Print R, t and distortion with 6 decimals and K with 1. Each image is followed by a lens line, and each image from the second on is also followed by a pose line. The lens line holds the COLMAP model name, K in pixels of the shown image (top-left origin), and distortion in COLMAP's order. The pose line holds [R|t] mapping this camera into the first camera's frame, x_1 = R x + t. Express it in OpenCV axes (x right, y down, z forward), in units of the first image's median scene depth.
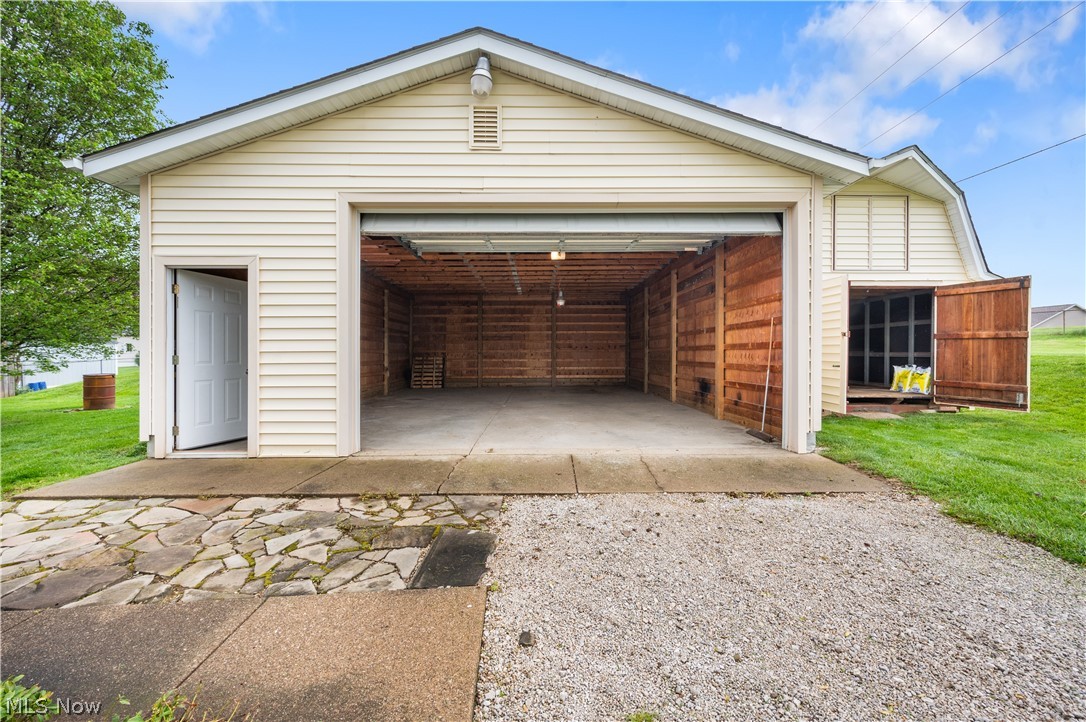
lens RADIAL K [[425.3, 0, 543.7], [0, 425.3, 355.9], [0, 0, 1]] dist [-0.006264, 0.000514]
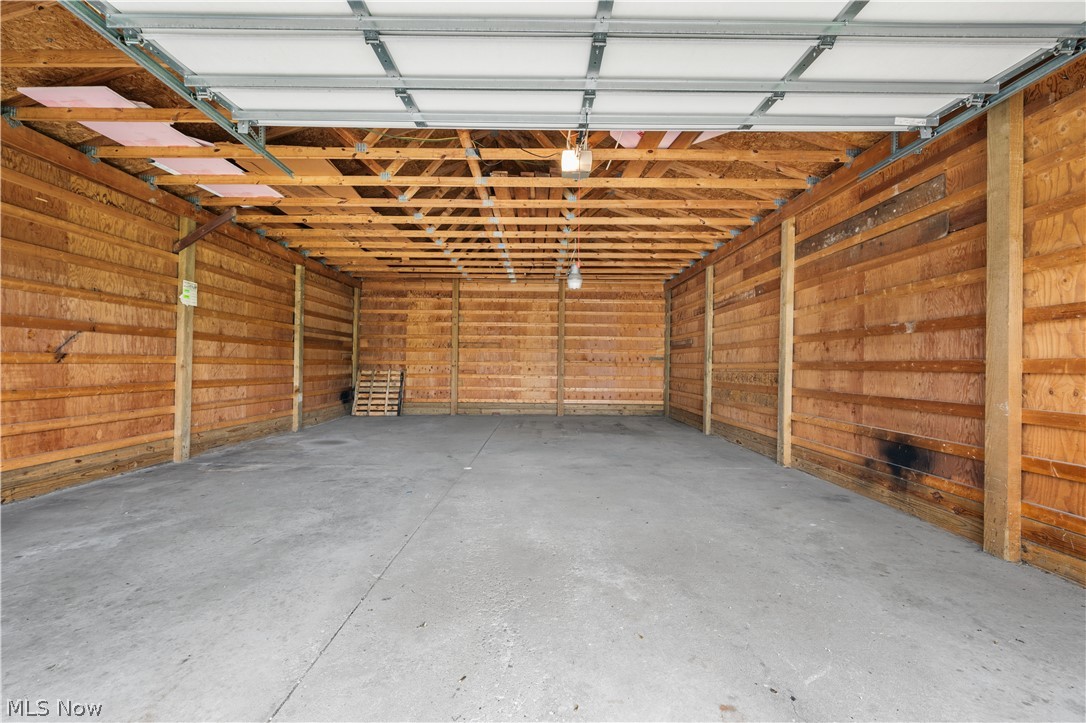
lens RADIAL K [[462.1, 0, 542.2], [0, 462.1, 363.1], [0, 0, 1]] dist [-0.000017, -0.000165]
pose [[0.999814, 0.014379, -0.012844, 0.002956], [-0.014512, 0.999842, -0.010311, -0.005559], [0.012693, 0.010495, 0.999864, 0.247590]]
